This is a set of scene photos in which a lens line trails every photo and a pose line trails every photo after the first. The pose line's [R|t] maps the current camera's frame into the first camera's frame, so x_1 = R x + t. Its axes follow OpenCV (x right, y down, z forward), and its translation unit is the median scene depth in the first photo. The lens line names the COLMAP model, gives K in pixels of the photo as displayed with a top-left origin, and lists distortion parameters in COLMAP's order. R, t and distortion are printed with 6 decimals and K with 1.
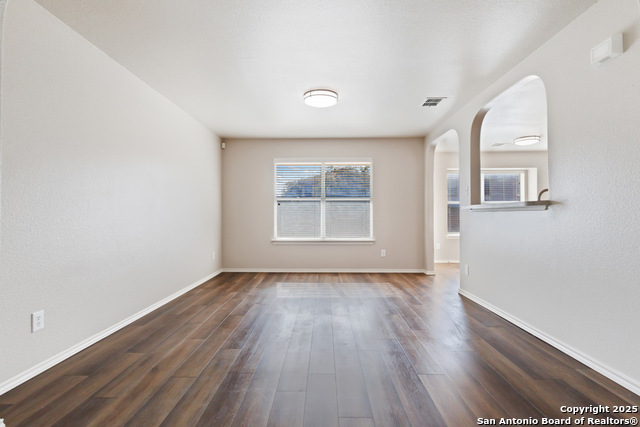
lens RADIAL K [[309.2, 0, 318.8], [0, 309.2, 213.9], [0, 0, 1]] dist [-0.001950, -0.000938]
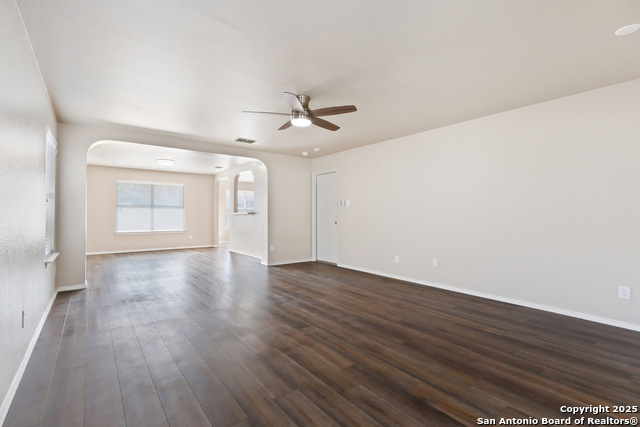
lens RADIAL K [[291.9, 0, 319.4], [0, 291.9, 213.2], [0, 0, 1]] dist [-0.000068, 0.000216]
pose [[0.772440, 0.000716, 0.635088, -0.377648], [0.000004, 0.999999, -0.001132, -0.016181], [-0.635088, 0.000877, 0.772439, -1.019408]]
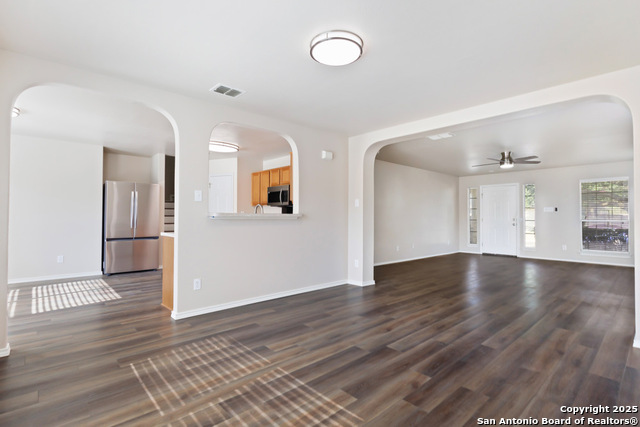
lens RADIAL K [[309.2, 0, 318.4], [0, 309.2, 211.0], [0, 0, 1]] dist [-0.001950, -0.000938]
pose [[-0.685370, 0.008812, 0.728142, -0.474068], [-0.003427, 0.999877, -0.015326, -0.024110], [-0.728187, -0.012999, -0.685255, 1.570115]]
